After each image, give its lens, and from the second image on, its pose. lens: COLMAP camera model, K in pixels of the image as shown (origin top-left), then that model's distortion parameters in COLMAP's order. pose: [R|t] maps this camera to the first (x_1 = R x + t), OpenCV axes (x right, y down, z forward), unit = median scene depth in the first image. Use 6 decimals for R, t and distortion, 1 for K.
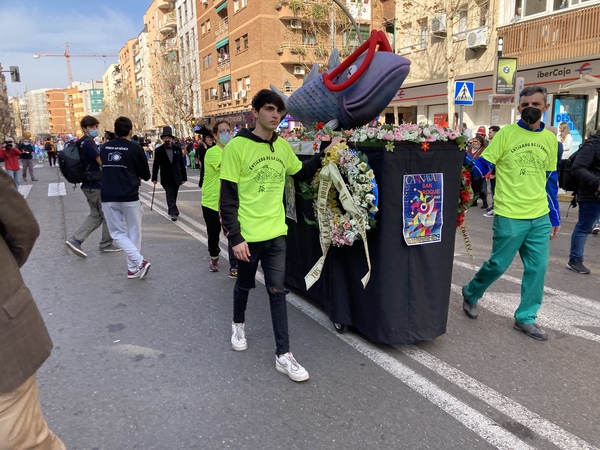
lens RADIAL K [[487.2, 0, 300.0], [0, 487.2, 225.0], [0, 0, 1]] dist [0.037304, -0.012400]
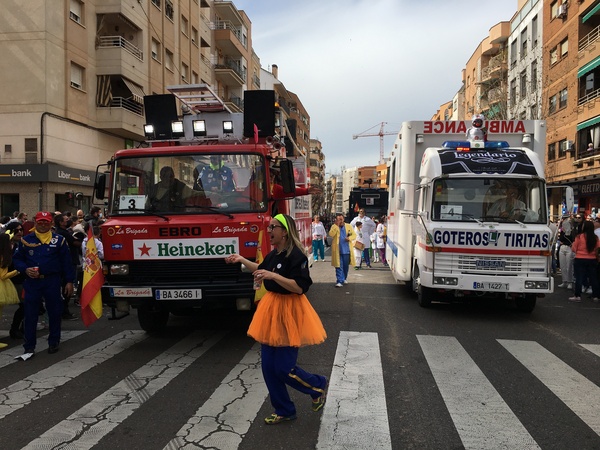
lens RADIAL K [[501.9, 0, 300.0], [0, 501.9, 225.0], [0, 0, 1]] dist [0.098421, -0.133141]
pose [[0.832847, 0.034769, -0.552409, -0.100023], [-0.119327, 0.985835, -0.117857, -0.053591], [0.540487, 0.164074, 0.825199, 0.298403]]
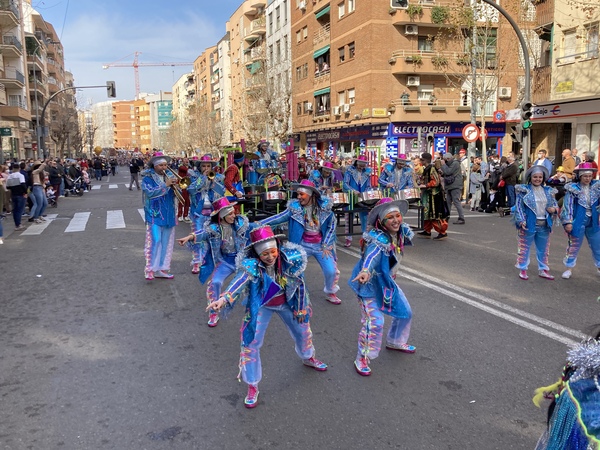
lens RADIAL K [[559.6, 0, 300.0], [0, 559.6, 225.0], [0, 0, 1]] dist [0.097293, -0.157131]
pose [[0.990351, 0.027105, -0.135904, -0.047240], [-0.033994, 0.998238, -0.048635, -0.002971], [0.134347, 0.052785, 0.989528, -0.010717]]
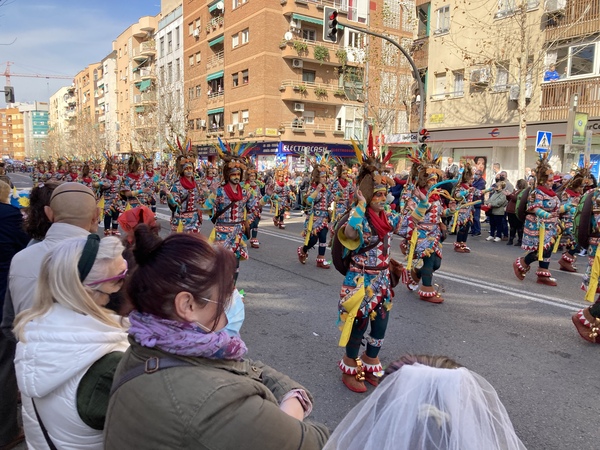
lens RADIAL K [[487.2, 0, 300.0], [0, 487.2, 225.0], [0, 0, 1]] dist [0.037304, -0.012400]
pose [[0.991793, 0.028691, 0.124594, -0.098747], [-0.020342, 0.997493, -0.067779, 0.000667], [-0.126226, 0.064688, 0.989890, -0.002290]]
